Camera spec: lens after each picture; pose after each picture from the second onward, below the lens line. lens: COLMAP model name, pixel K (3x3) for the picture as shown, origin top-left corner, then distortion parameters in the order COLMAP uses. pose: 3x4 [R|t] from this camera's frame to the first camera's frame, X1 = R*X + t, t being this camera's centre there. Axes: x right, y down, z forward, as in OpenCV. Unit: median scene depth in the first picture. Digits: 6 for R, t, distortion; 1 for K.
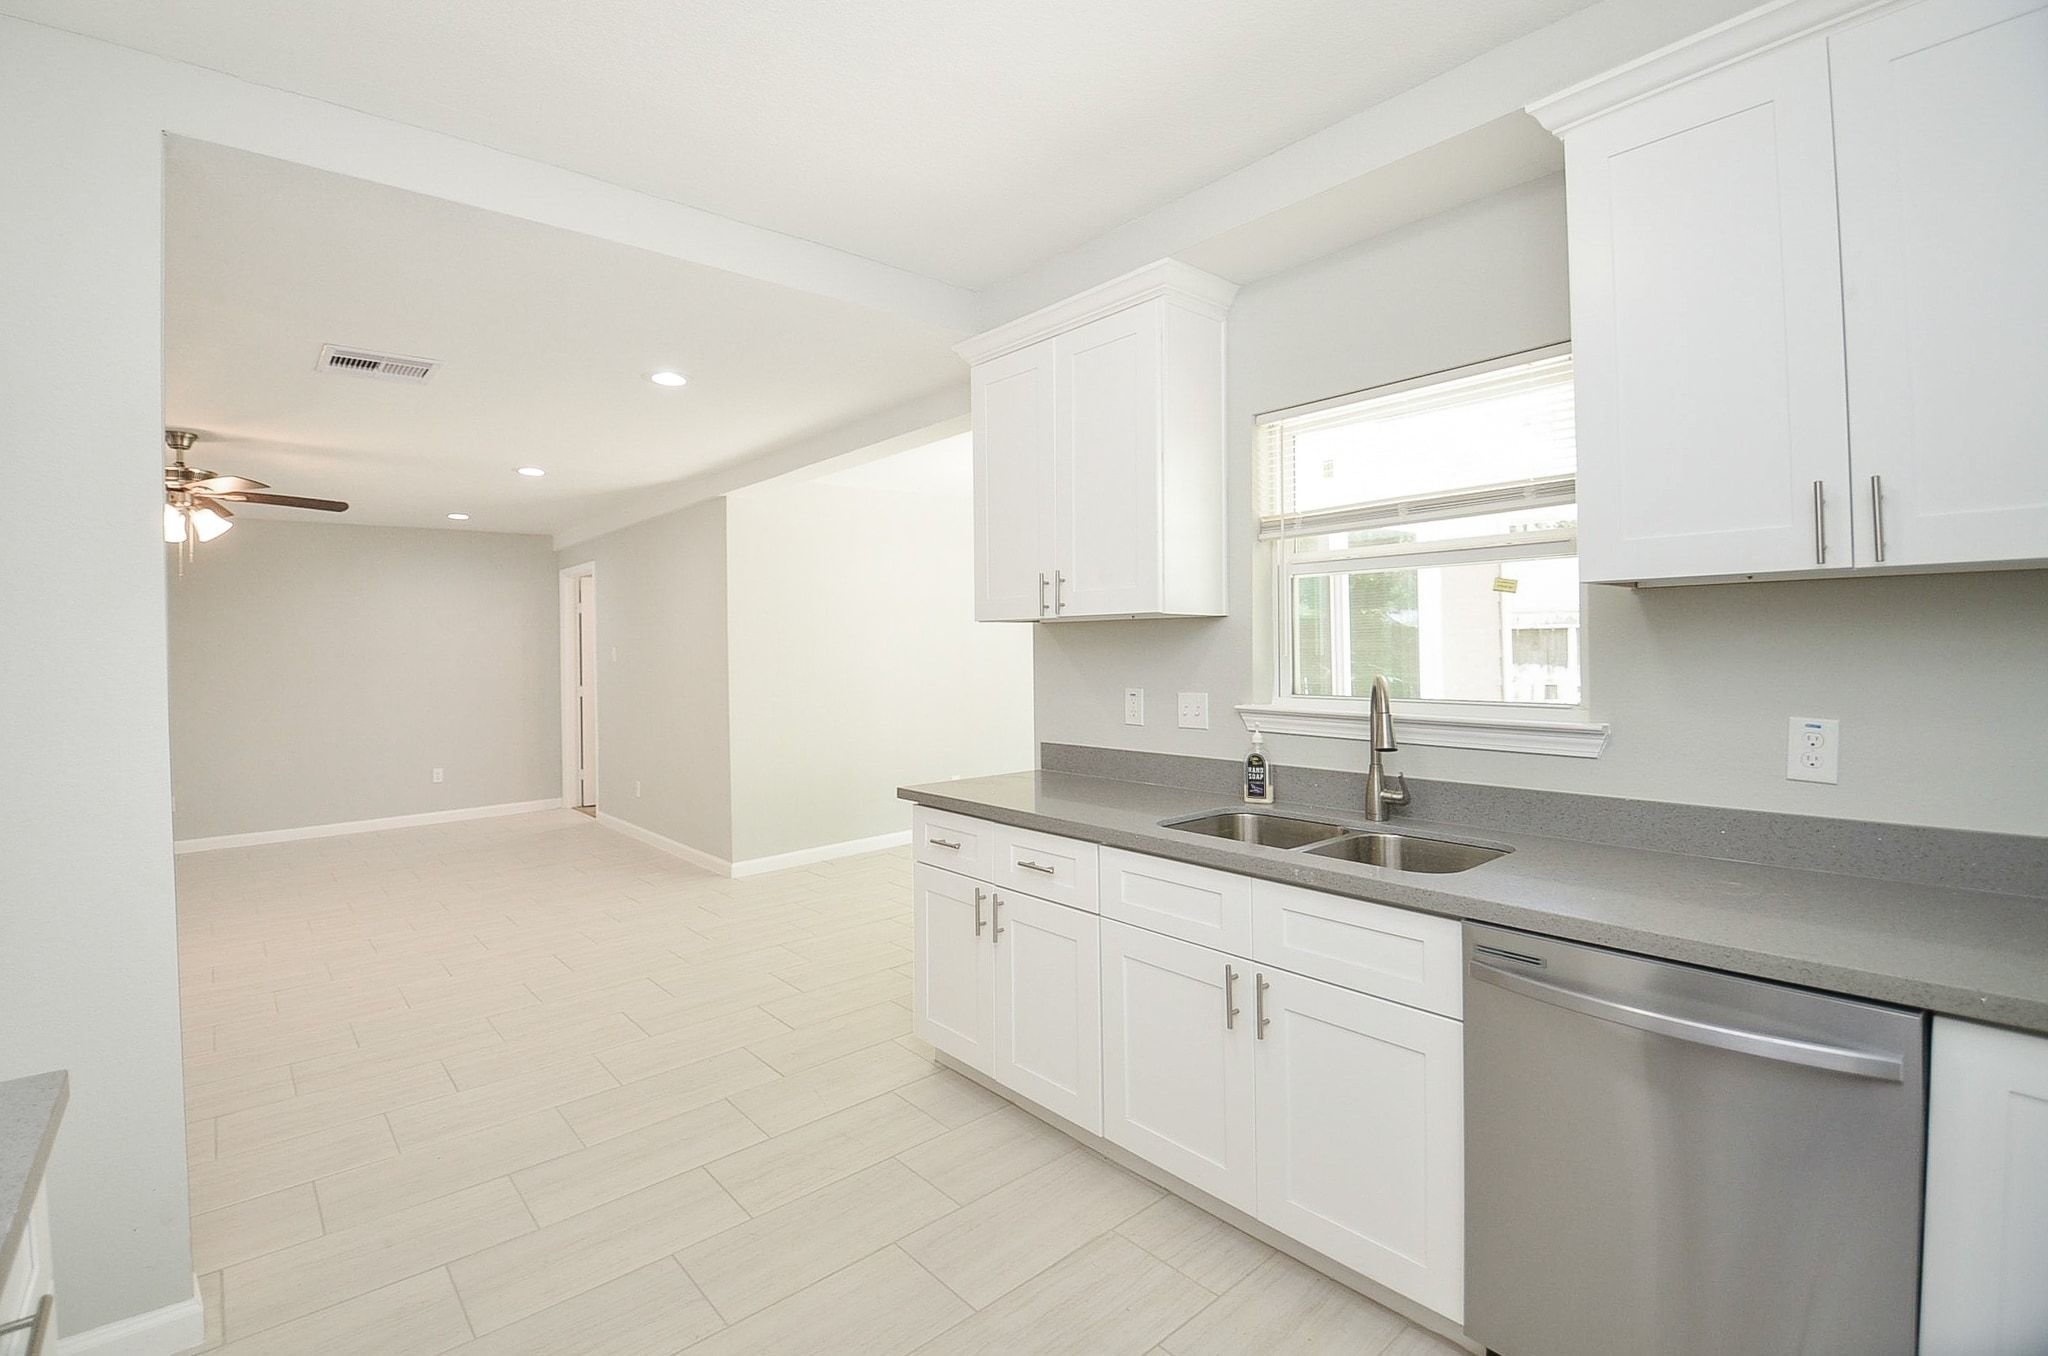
lens RADIAL K [[930.5, 0, 1009.4], [0, 930.5, 660.4], [0, 0, 1]] dist [-0.003281, -0.000919]
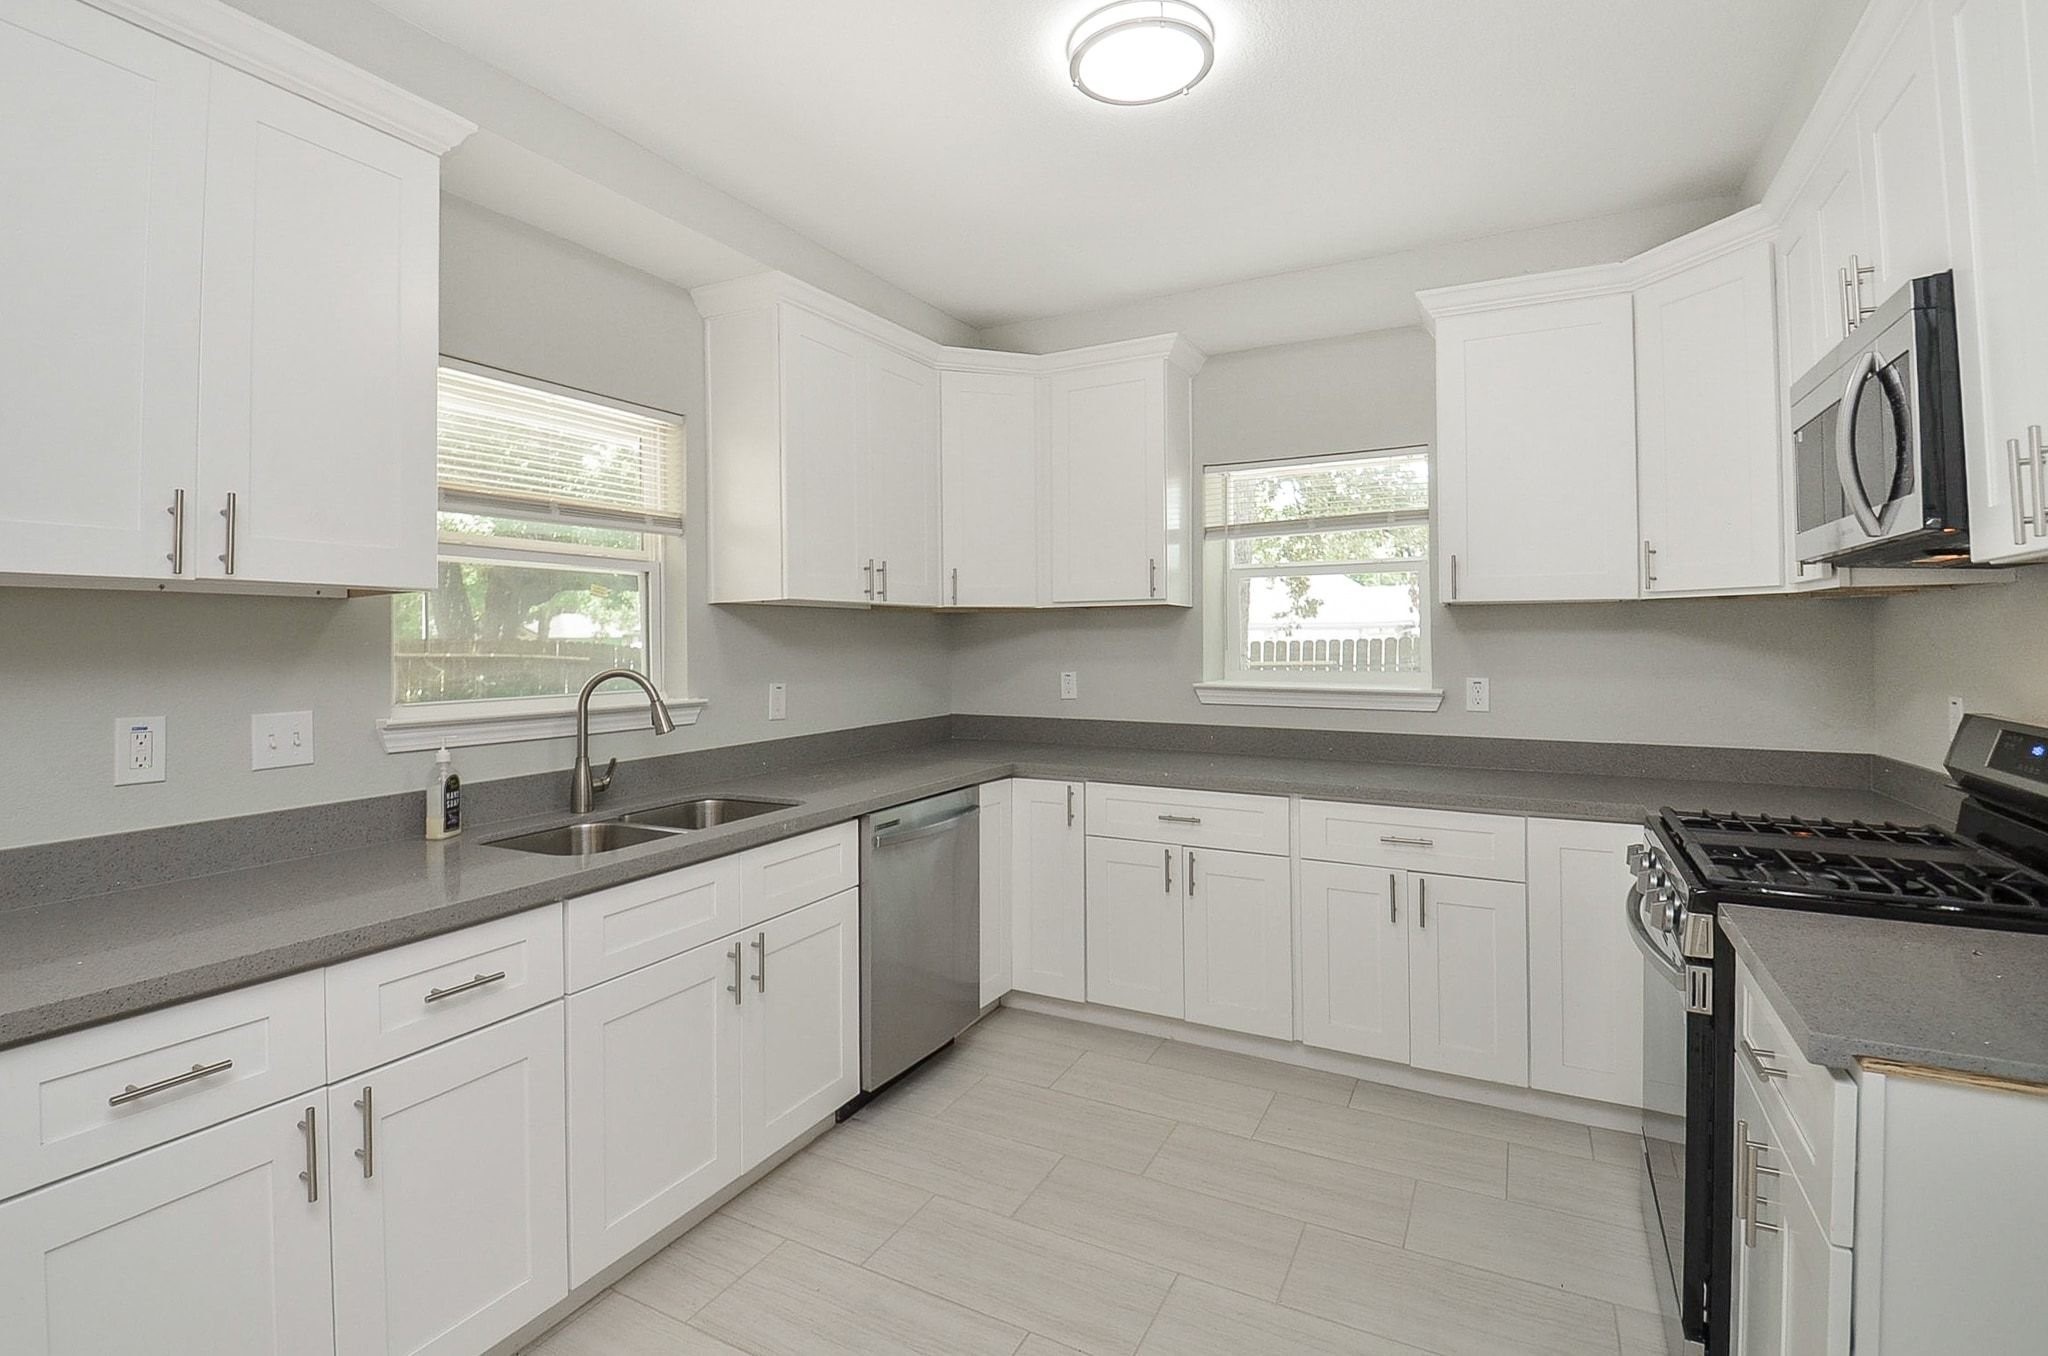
lens RADIAL K [[961.0, 0, 1016.8], [0, 961.0, 642.1], [0, 0, 1]] dist [-0.001054, -0.000202]
pose [[-0.358483, 0.012388, 0.933454, -0.687897], [0.030618, 0.999530, -0.001507, 0.001734], [-0.933034, 0.028041, -0.358693, 0.840797]]
